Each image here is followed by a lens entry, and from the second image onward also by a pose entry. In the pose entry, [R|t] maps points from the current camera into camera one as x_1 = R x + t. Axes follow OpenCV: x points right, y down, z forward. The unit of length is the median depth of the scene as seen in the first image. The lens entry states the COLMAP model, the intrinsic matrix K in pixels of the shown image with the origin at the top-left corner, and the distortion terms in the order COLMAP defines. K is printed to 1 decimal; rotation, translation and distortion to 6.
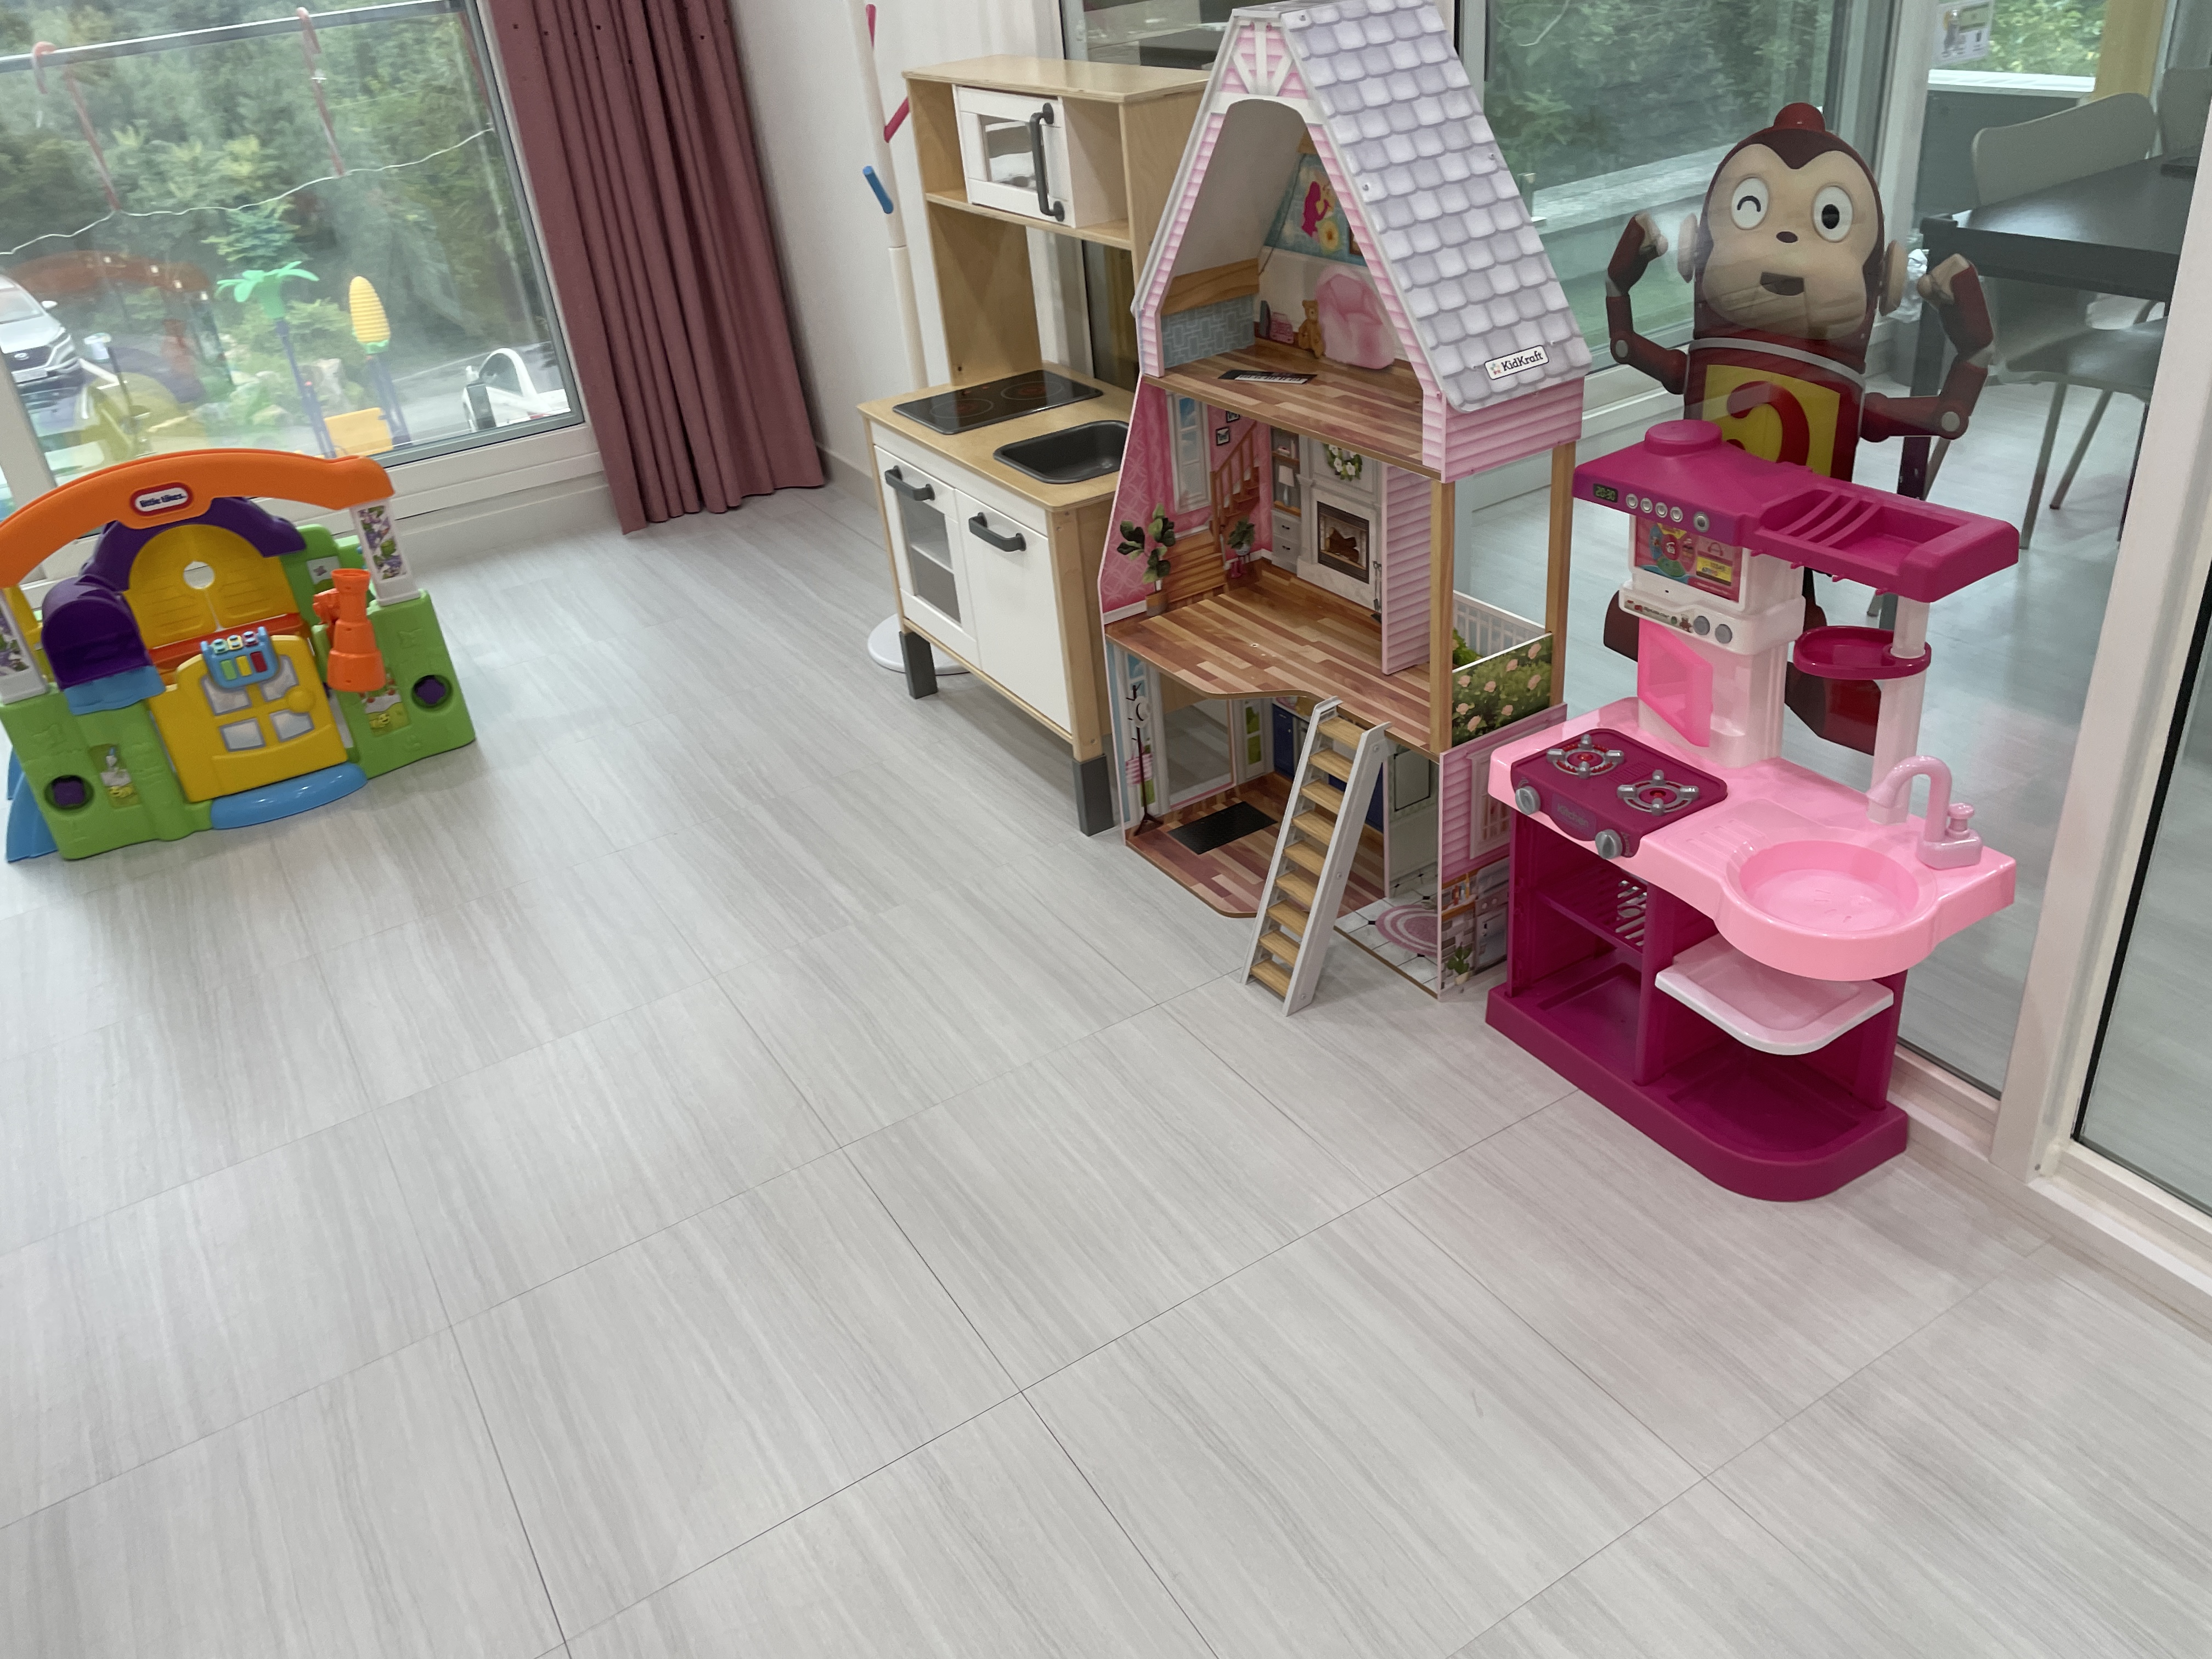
lens RADIAL K [[1678.8, 0, 1116.4], [0, 1678.8, 836.1], [0, 0, 1]] dist [0.113021, -0.150938]
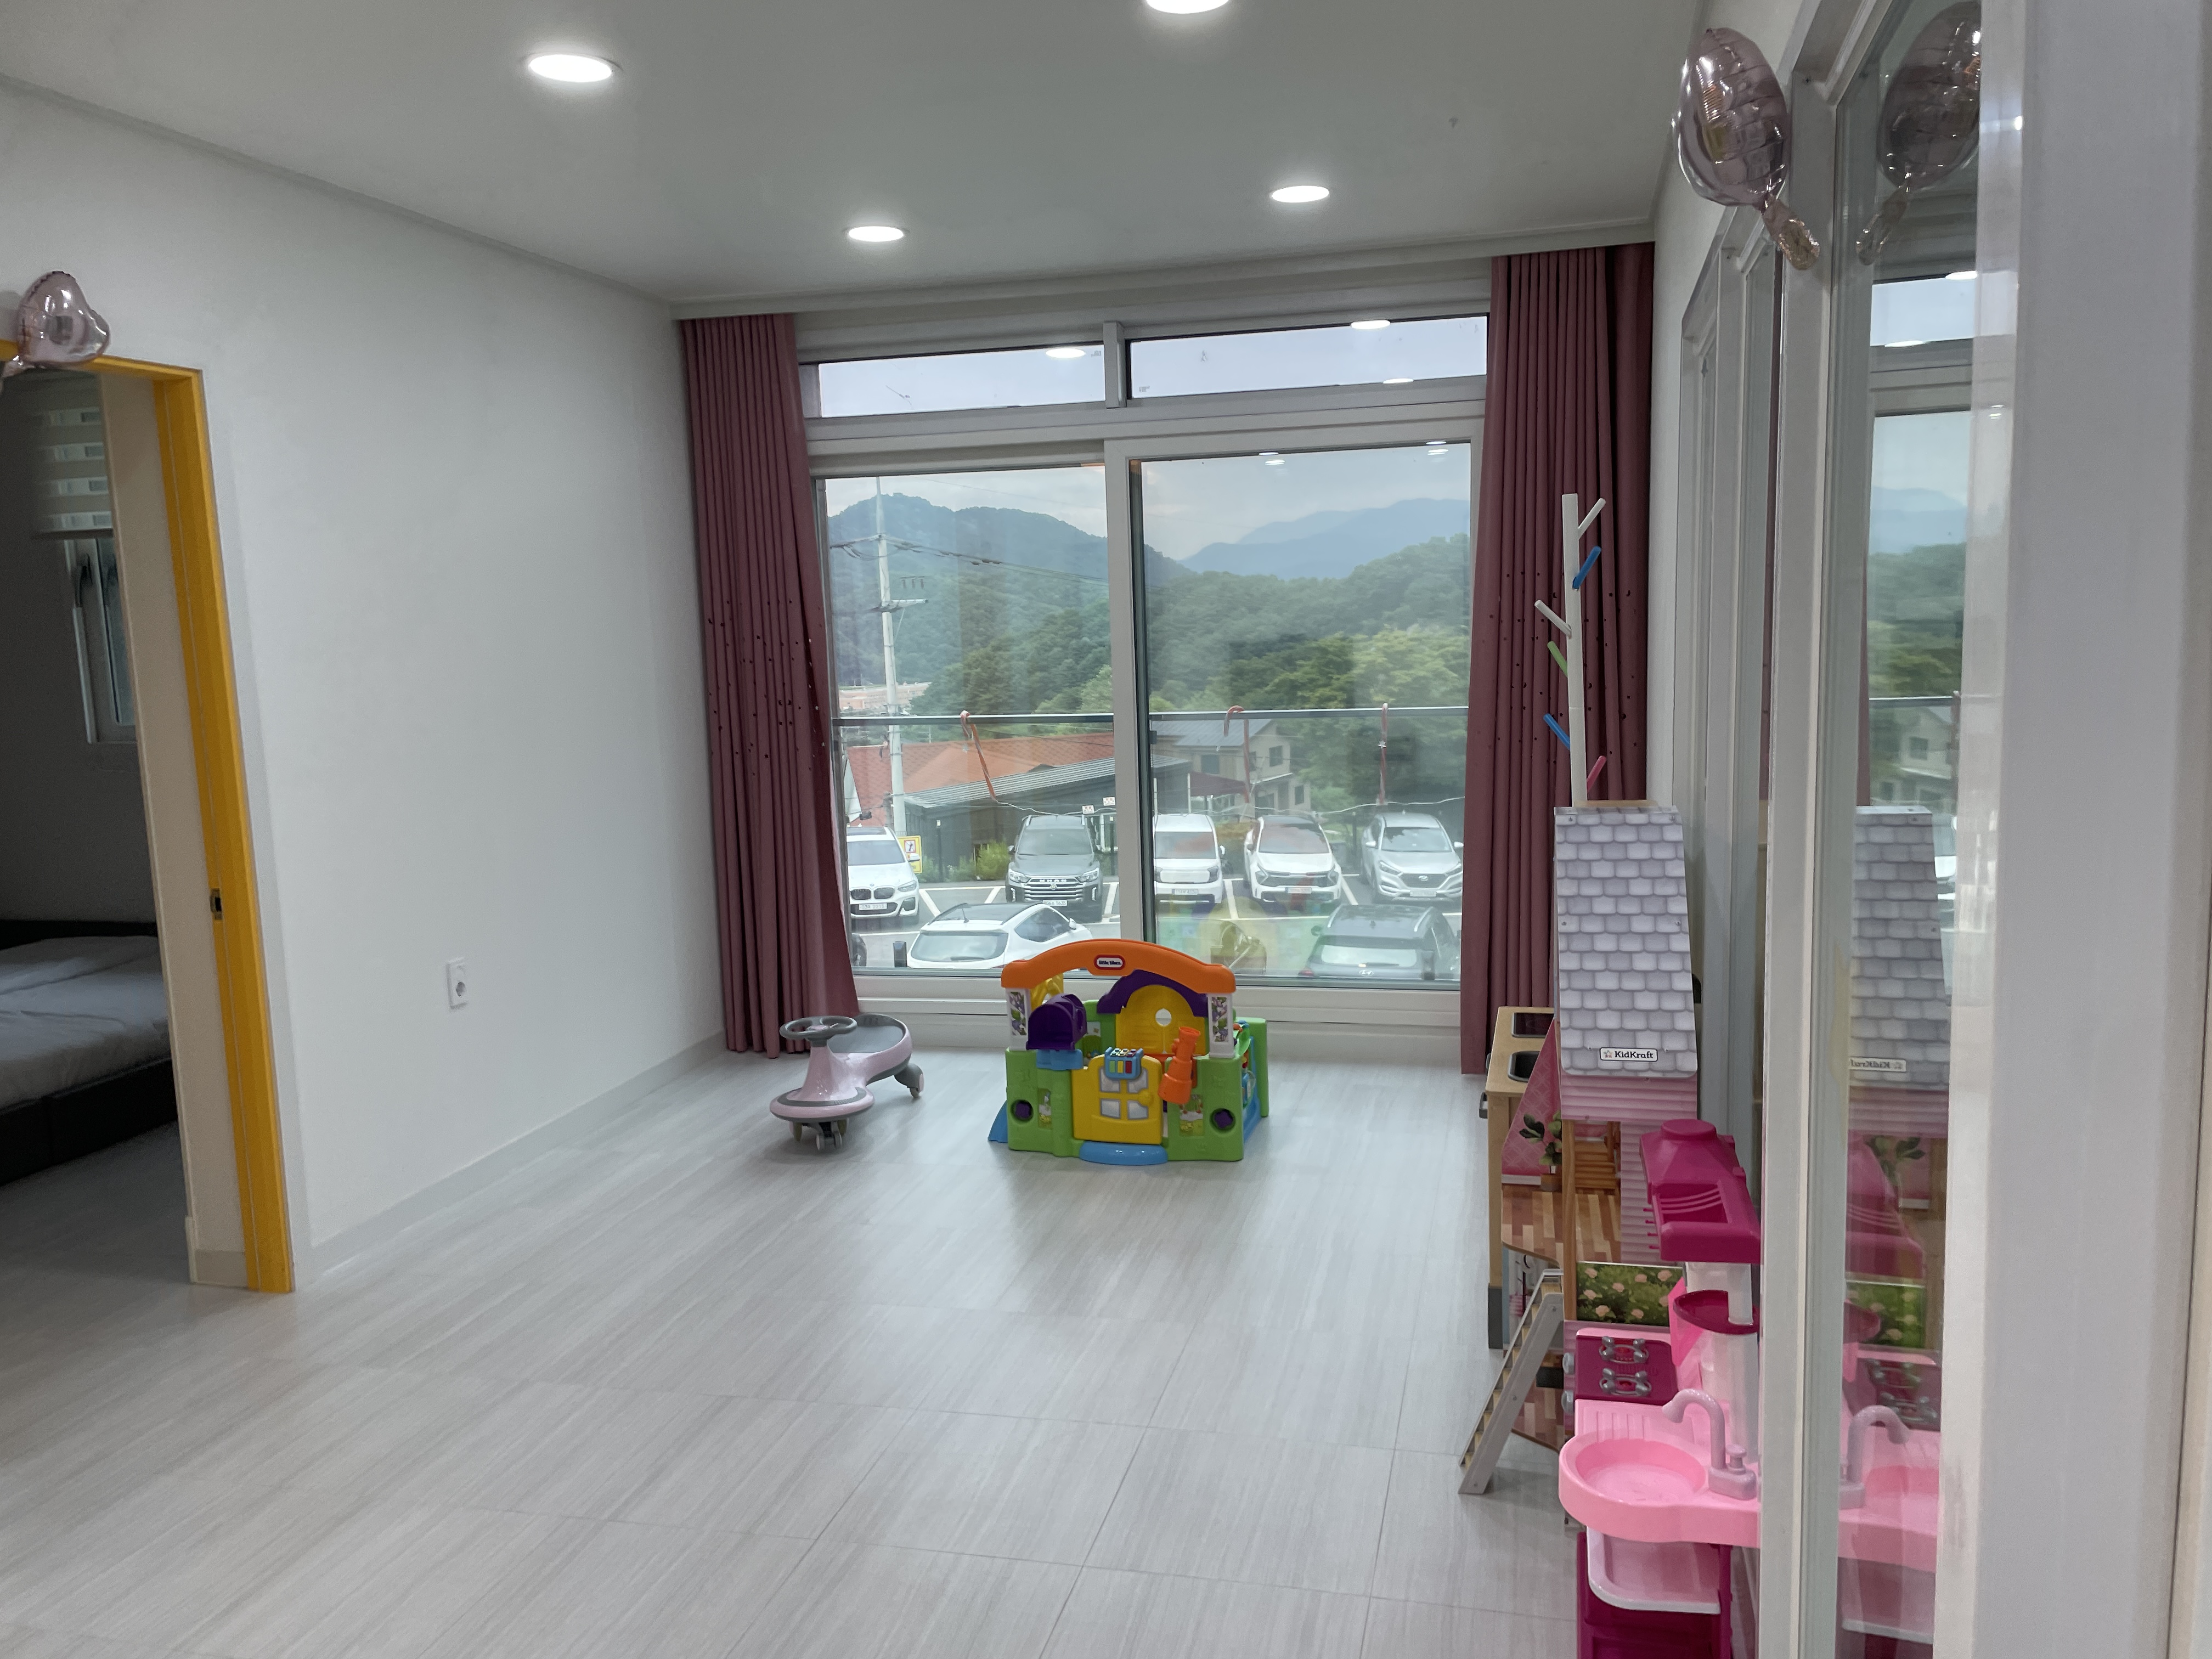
lens RADIAL K [[1678.8, 0, 1116.4], [0, 1678.8, 836.1], [0, 0, 1]] dist [0.113021, -0.150938]
pose [[0.697318, 0.162999, -0.697982, 0.584690], [-0.385072, 0.906526, -0.173006, -0.018748], [0.604539, 0.389413, 0.694903, -0.219082]]
